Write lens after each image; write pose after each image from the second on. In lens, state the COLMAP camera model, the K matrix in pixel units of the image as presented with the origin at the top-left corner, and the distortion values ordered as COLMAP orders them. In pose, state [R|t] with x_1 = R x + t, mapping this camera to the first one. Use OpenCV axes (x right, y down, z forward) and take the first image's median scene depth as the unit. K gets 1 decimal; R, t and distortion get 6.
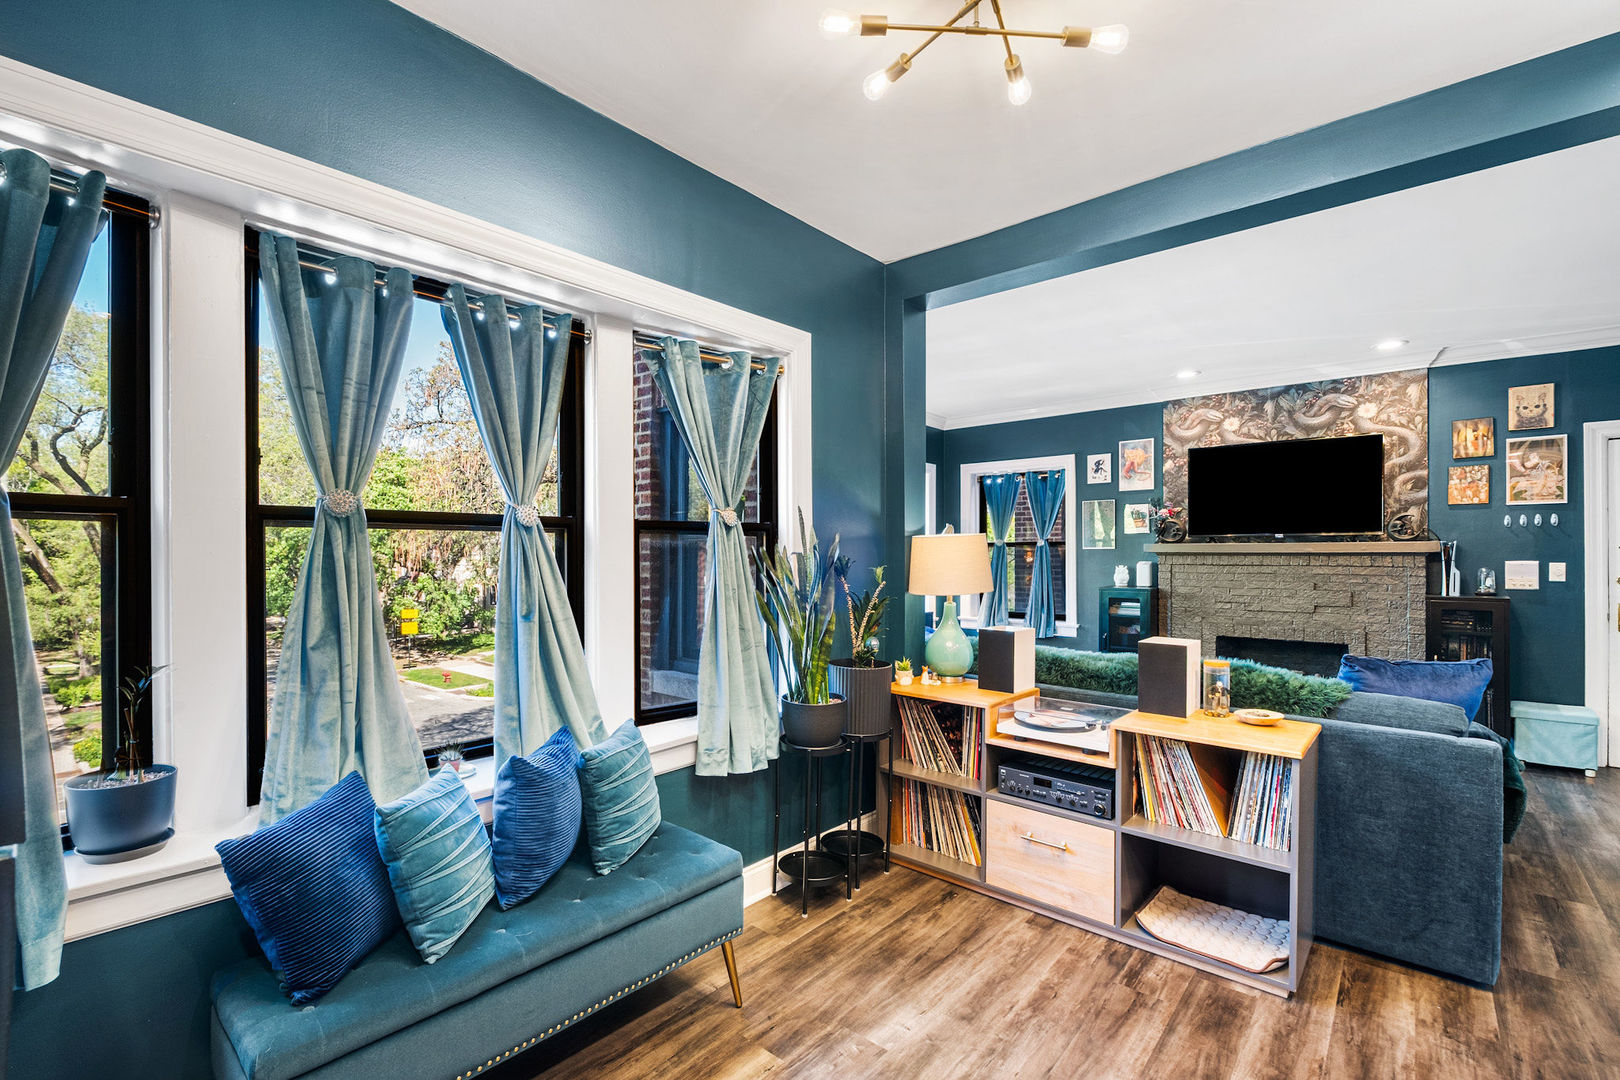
lens RADIAL K [[732.8, 0, 807.6], [0, 732.8, 554.5], [0, 0, 1]] dist [0.001057, -0.000008]
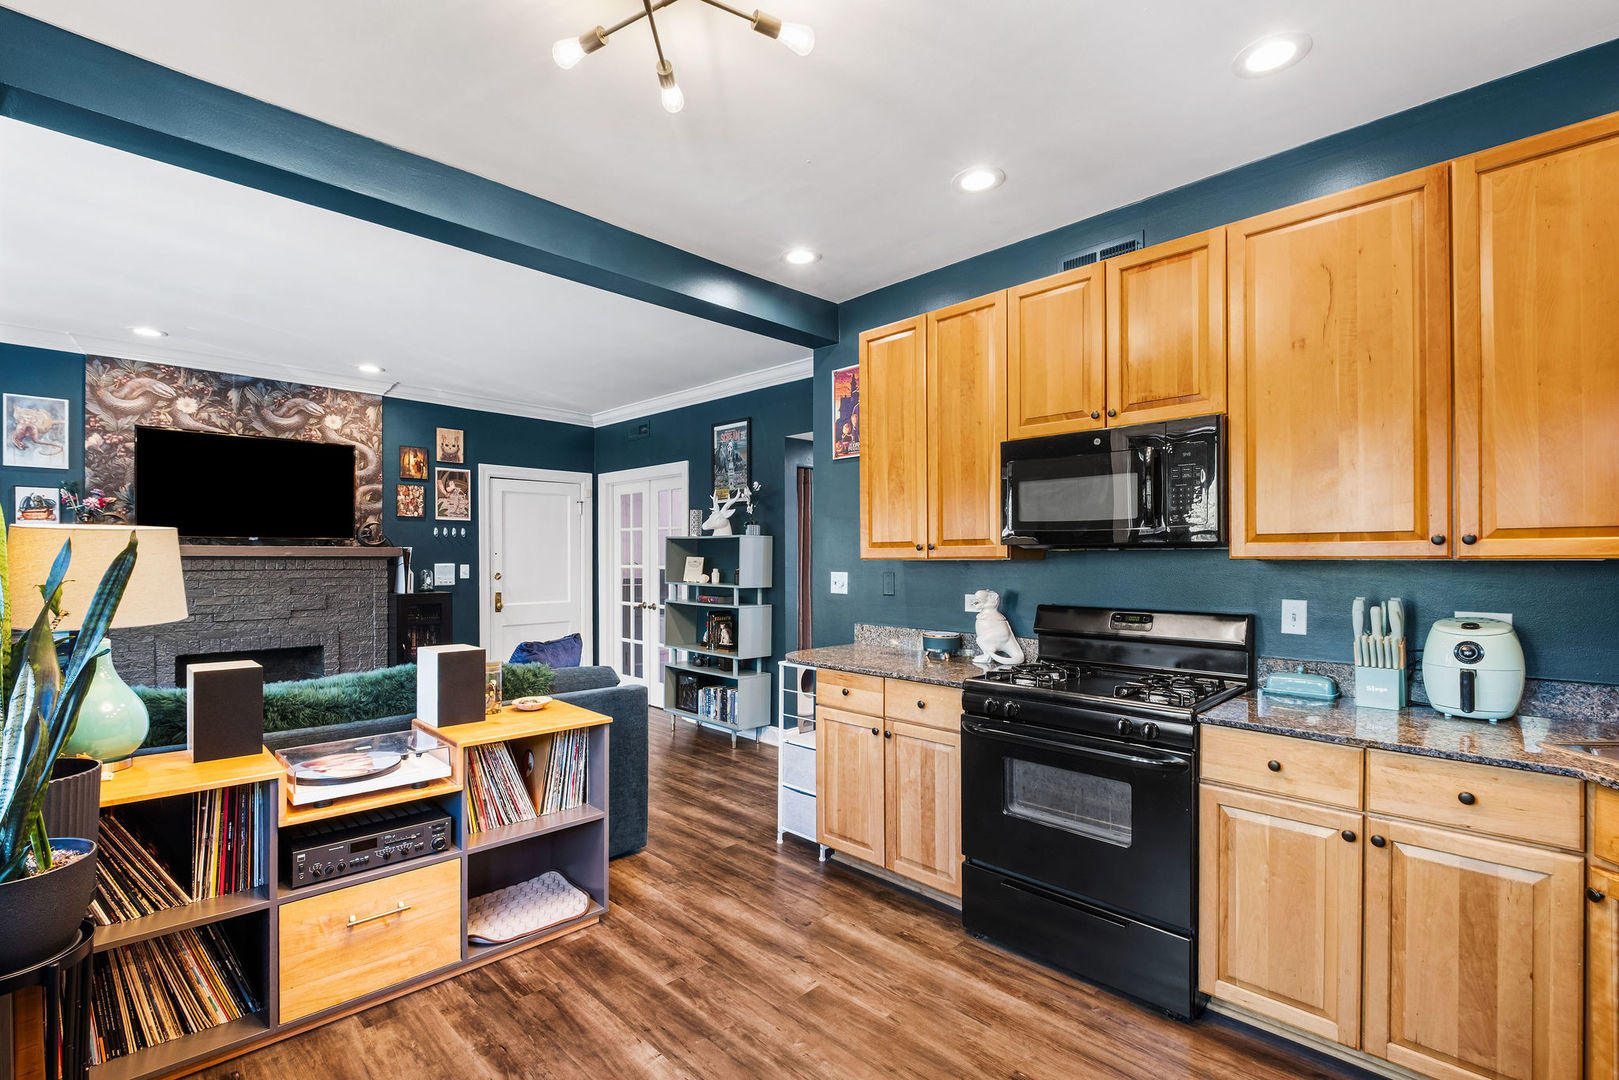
lens RADIAL K [[732.3, 0, 809.3], [0, 732.3, 542.7], [0, 0, 1]] dist [0.001057, -0.000008]
pose [[0.069173, 0.020098, 0.997402, -0.257555], [-0.002512, 0.999797, -0.019972, -0.003301], [-0.997602, -0.001124, 0.069209, 0.259442]]
